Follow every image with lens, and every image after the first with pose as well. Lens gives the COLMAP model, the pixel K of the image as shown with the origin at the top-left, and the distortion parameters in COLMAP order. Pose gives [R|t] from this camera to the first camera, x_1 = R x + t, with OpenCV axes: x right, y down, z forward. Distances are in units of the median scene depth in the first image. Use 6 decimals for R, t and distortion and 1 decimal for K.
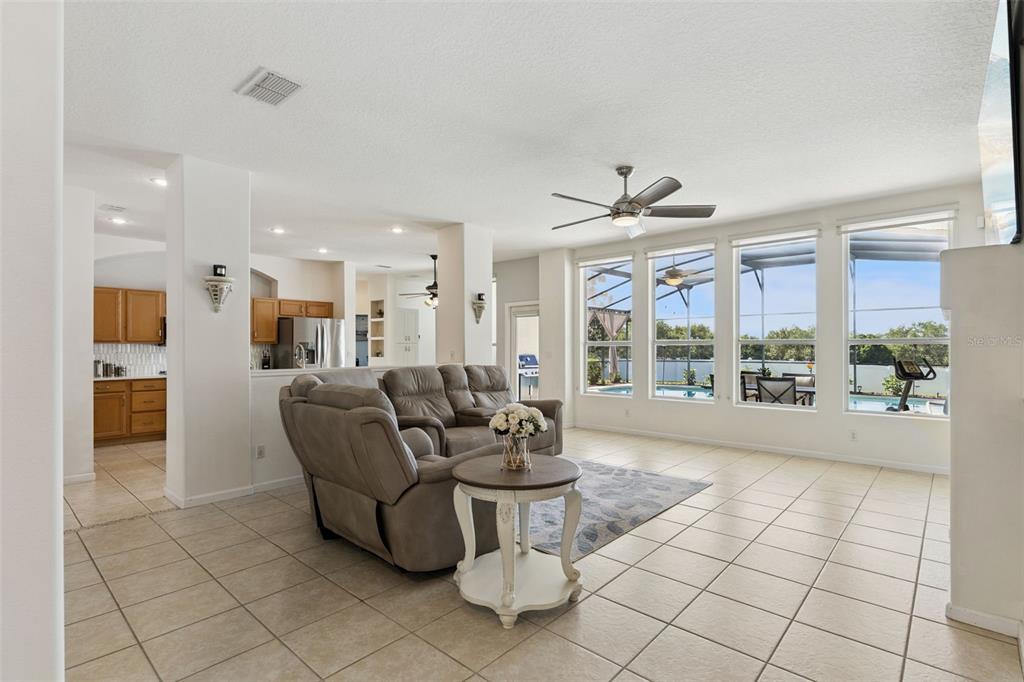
lens RADIAL K [[480.8, 0, 517.4], [0, 480.8, 346.4], [0, 0, 1]] dist [-0.003587, 0.000842]
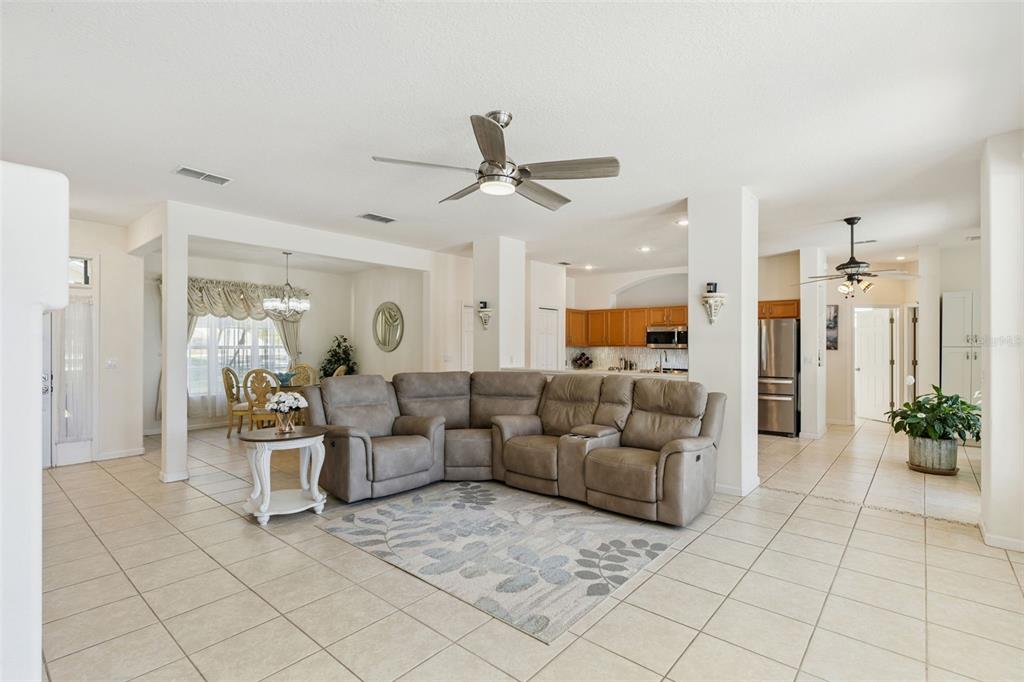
lens RADIAL K [[480.8, 0, 515.9], [0, 480.8, 343.8], [0, 0, 1]] dist [-0.003587, 0.000842]
pose [[0.031700, 0.001278, -0.999497, 0.595688], [0.000874, 0.999999, 0.001307, -0.017735], [0.999497, -0.000915, 0.031699, 0.625502]]
